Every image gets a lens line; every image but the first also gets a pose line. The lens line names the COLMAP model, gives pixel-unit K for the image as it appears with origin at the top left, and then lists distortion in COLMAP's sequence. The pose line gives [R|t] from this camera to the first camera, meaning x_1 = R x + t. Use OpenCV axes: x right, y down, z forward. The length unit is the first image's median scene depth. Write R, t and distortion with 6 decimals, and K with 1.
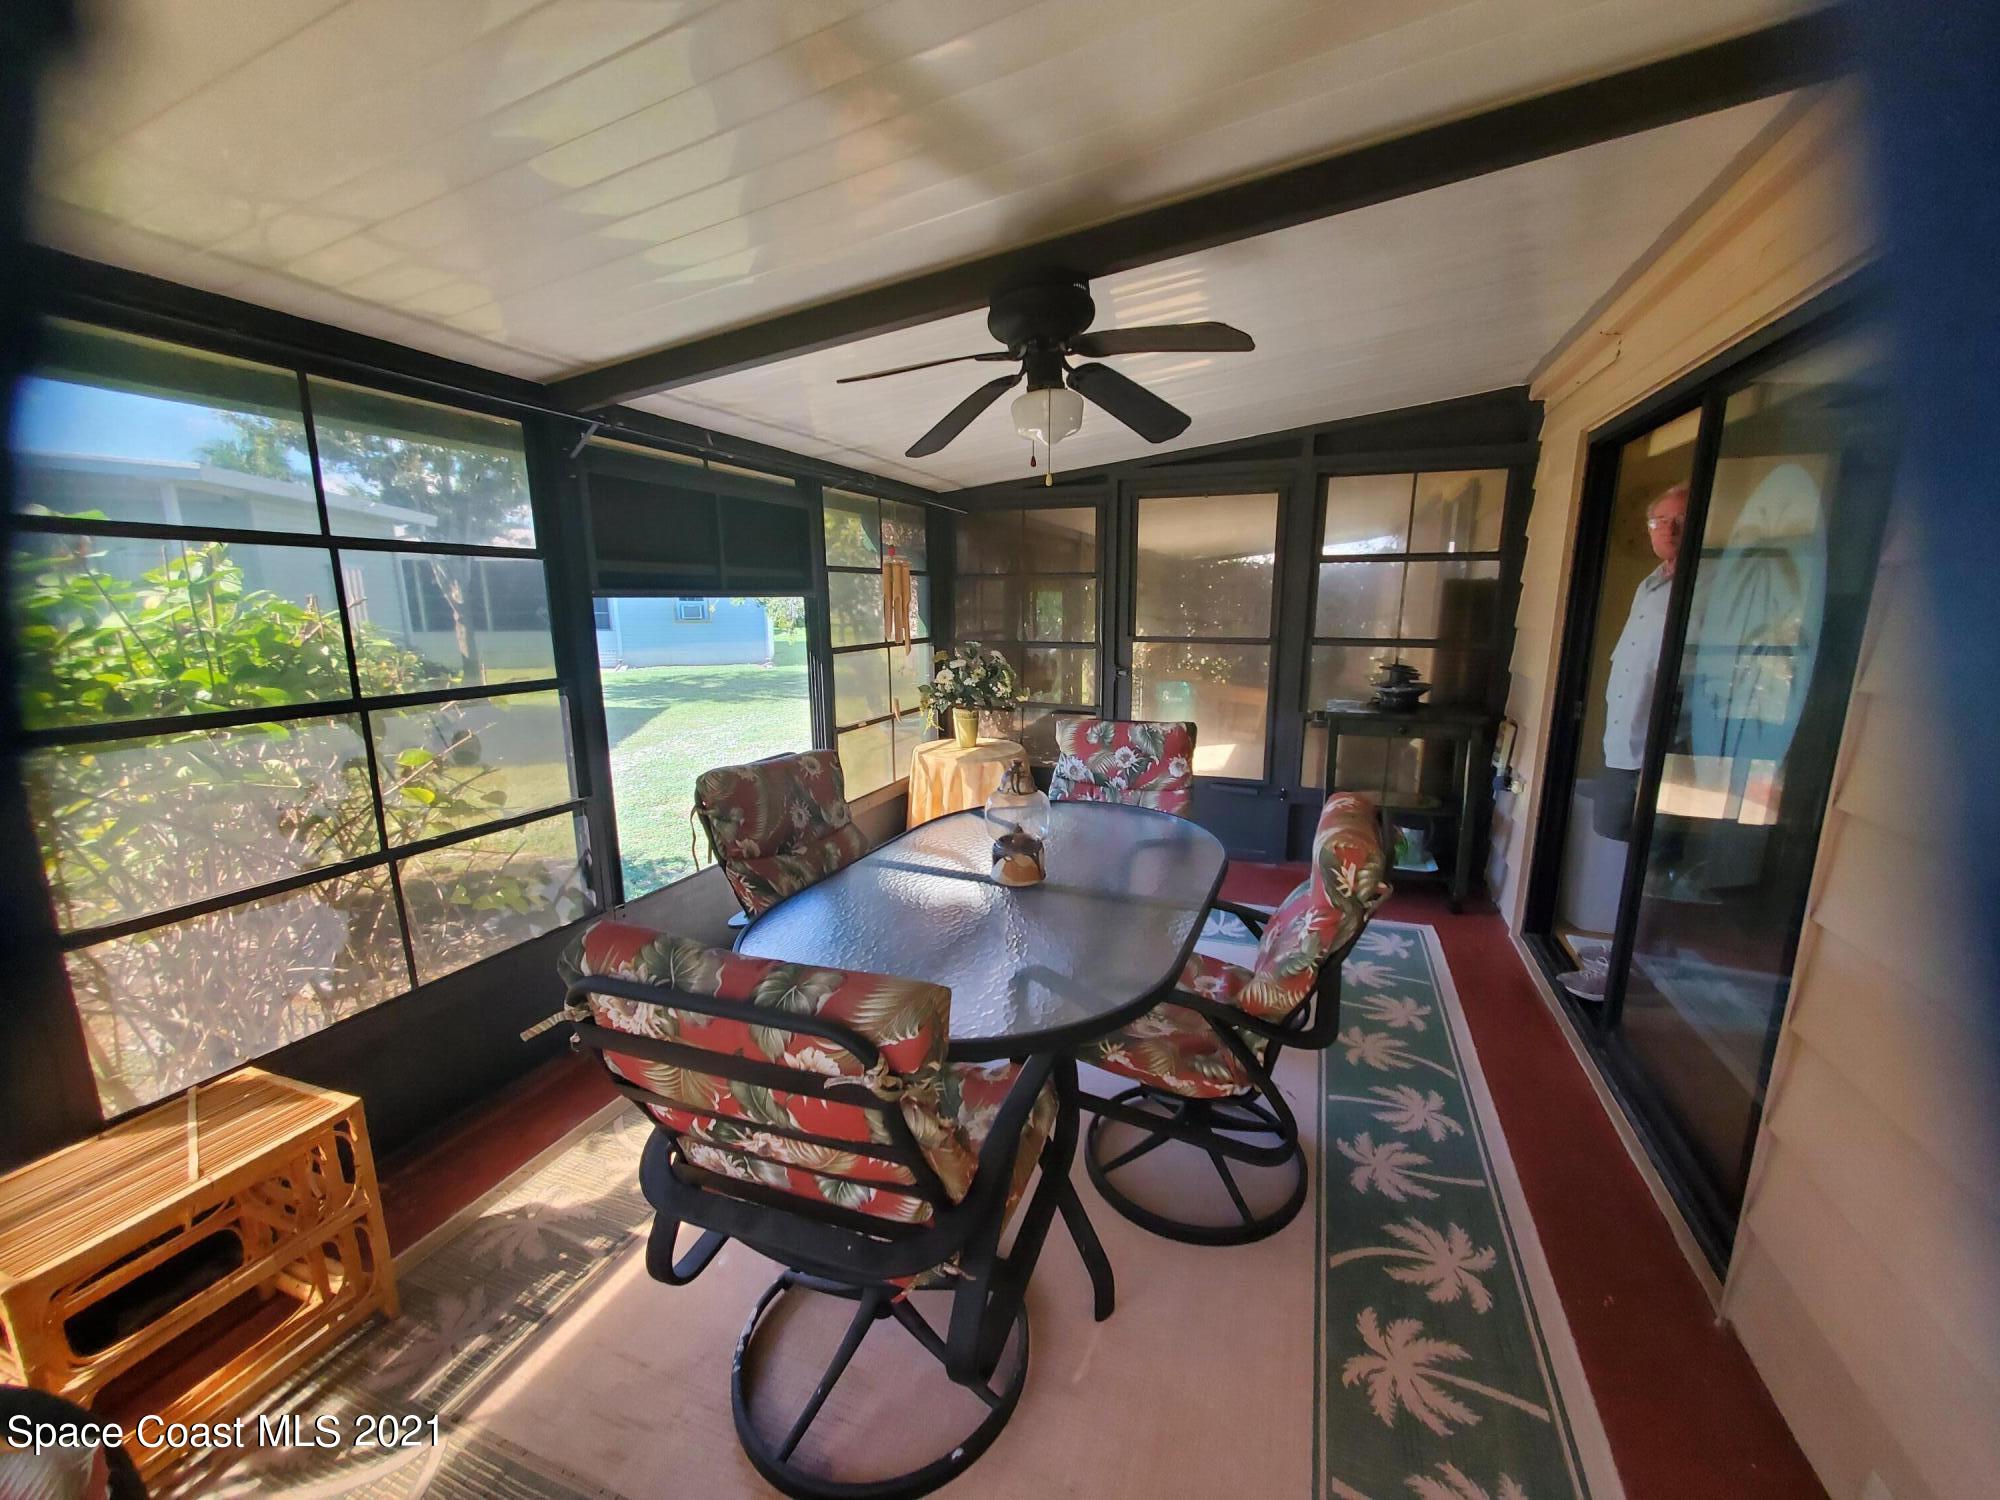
lens RADIAL K [[791.6, 0, 1007.7], [0, 791.6, 748.3], [0, 0, 1]] dist [0.003159, -0.000355]
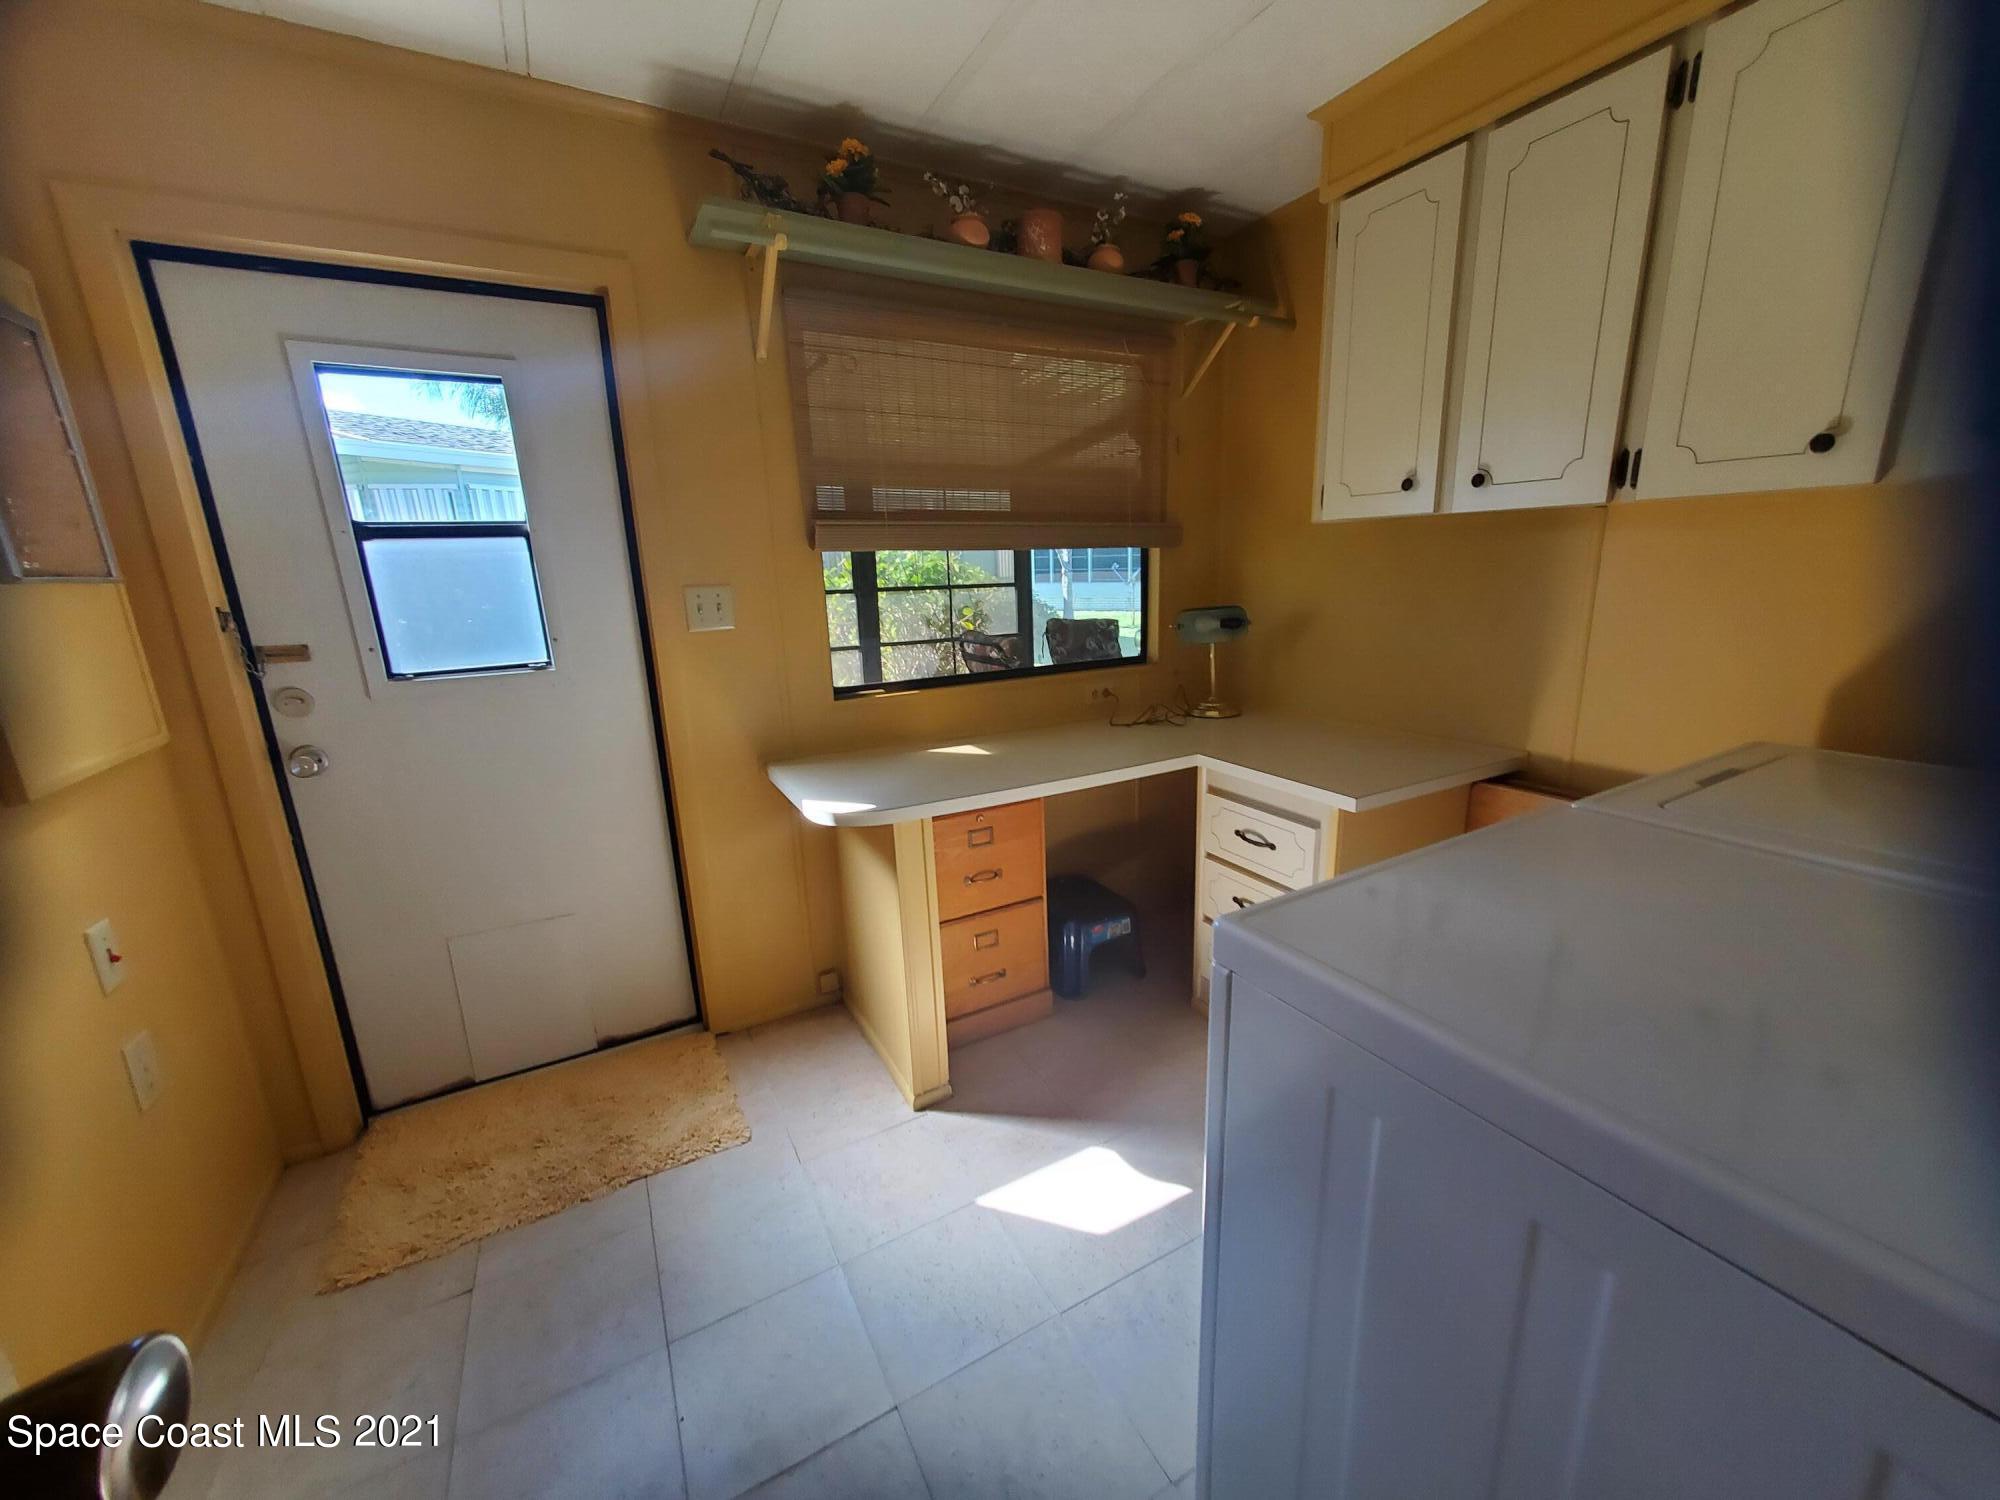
lens RADIAL K [[791.6, 0, 1004.6], [0, 791.6, 743.4], [0, 0, 1]] dist [0.003159, -0.000355]
pose [[0.763243, 0.129135, -0.633075, 1.093210], [-0.098774, 0.991627, 0.083188, 0.221491], [0.638517, -0.000961, 0.769607, -0.950692]]
